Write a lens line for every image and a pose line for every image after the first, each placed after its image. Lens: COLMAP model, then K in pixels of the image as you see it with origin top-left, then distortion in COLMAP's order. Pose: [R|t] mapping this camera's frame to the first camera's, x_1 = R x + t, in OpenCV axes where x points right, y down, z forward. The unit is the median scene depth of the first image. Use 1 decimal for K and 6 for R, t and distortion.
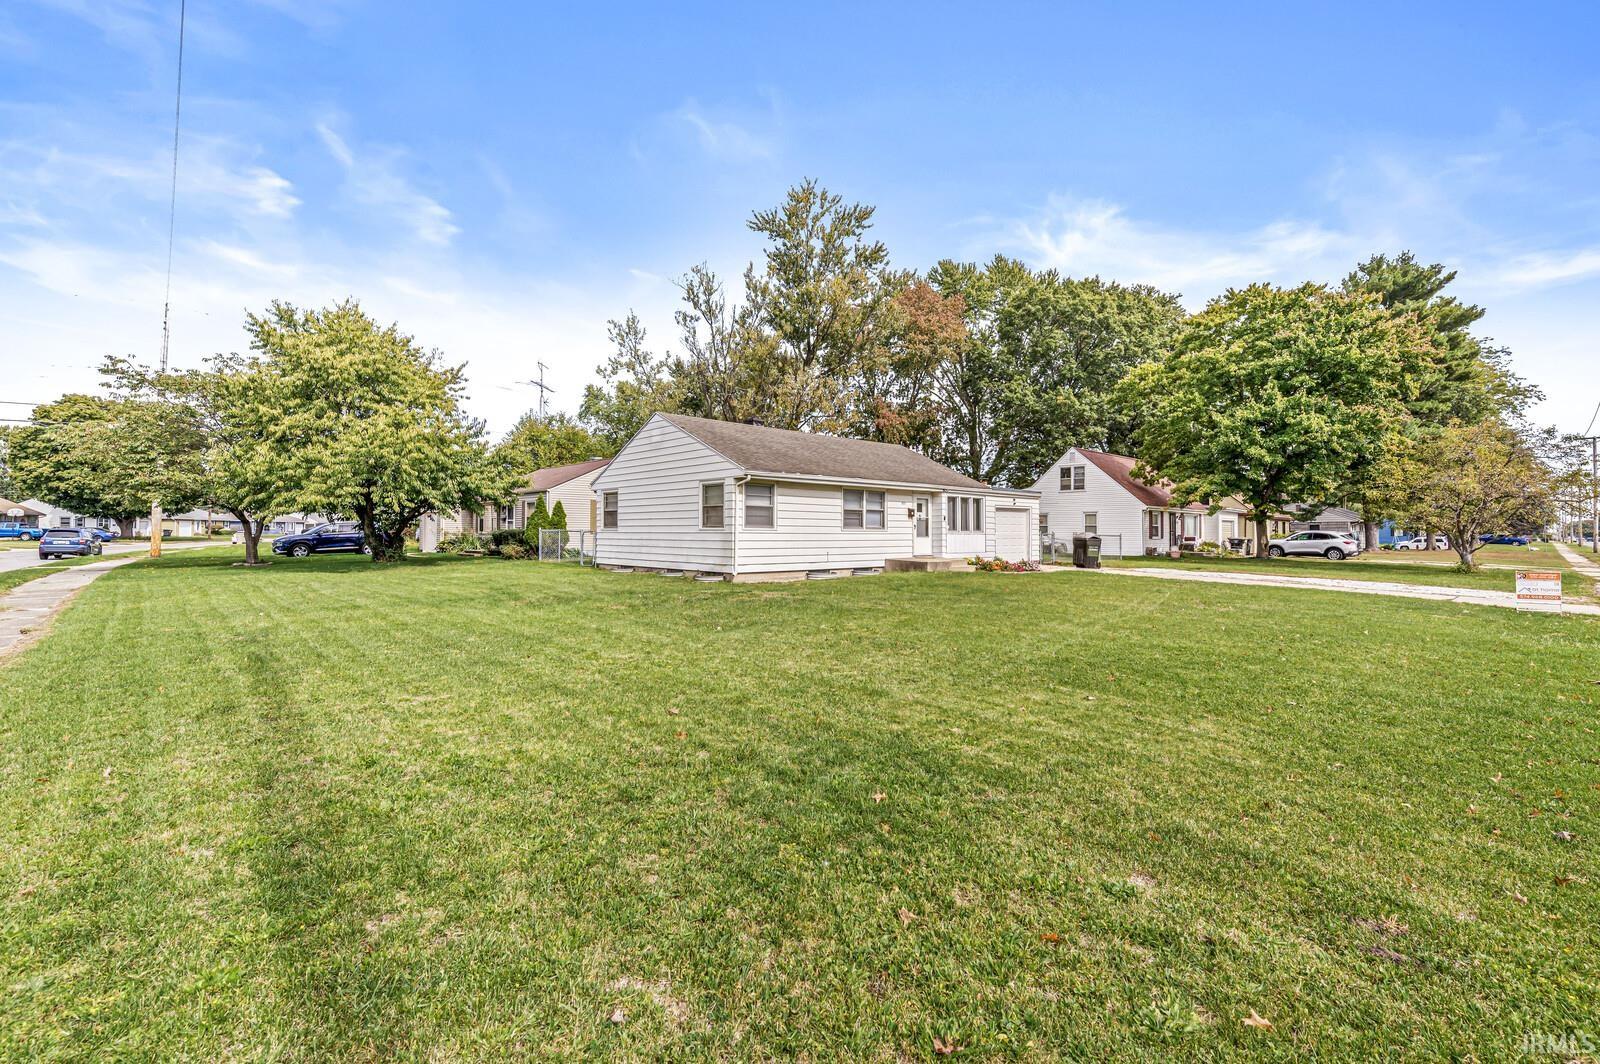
lens RADIAL K [[696.7, 0, 804.6], [0, 696.7, 535.1], [0, 0, 1]] dist [-0.000528, -0.000896]
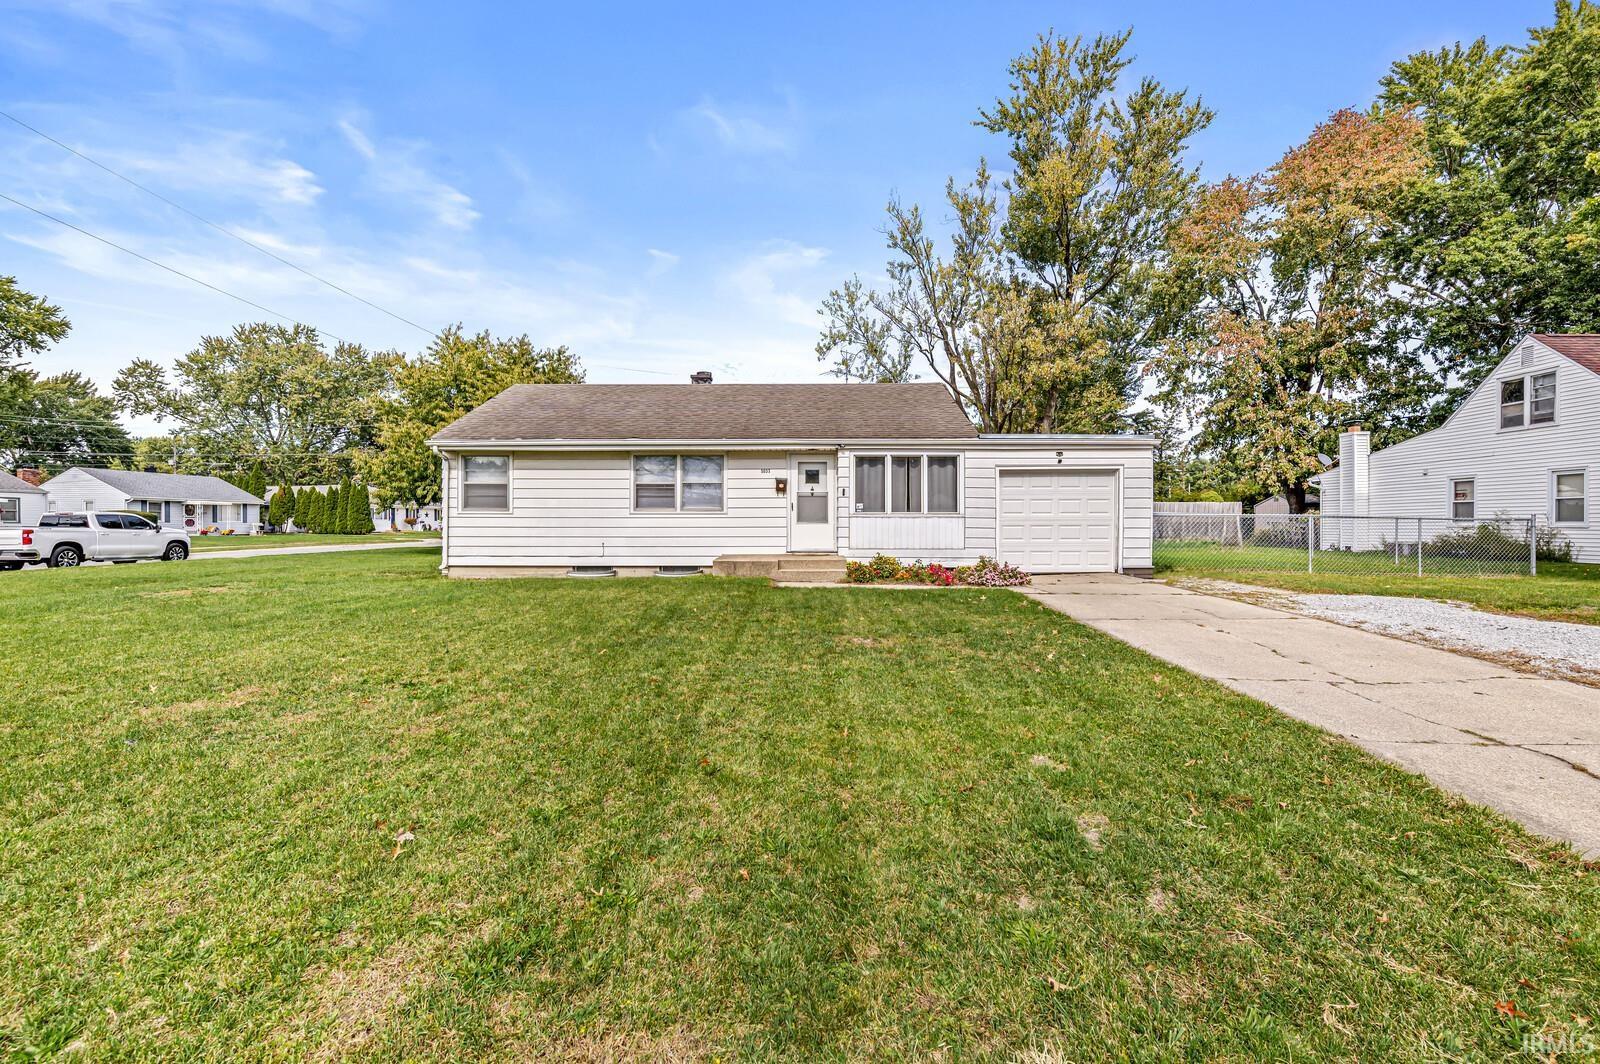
lens RADIAL K [[696.7, 0, 800.9], [0, 696.7, 528.1], [0, 0, 1]] dist [-0.000528, -0.000896]
pose [[0.720182, 0.004785, -0.693768, 0.601228], [-0.000003, 0.999976, 0.006893, 0.003353], [0.693785, -0.004962, 0.720165, 0.535668]]
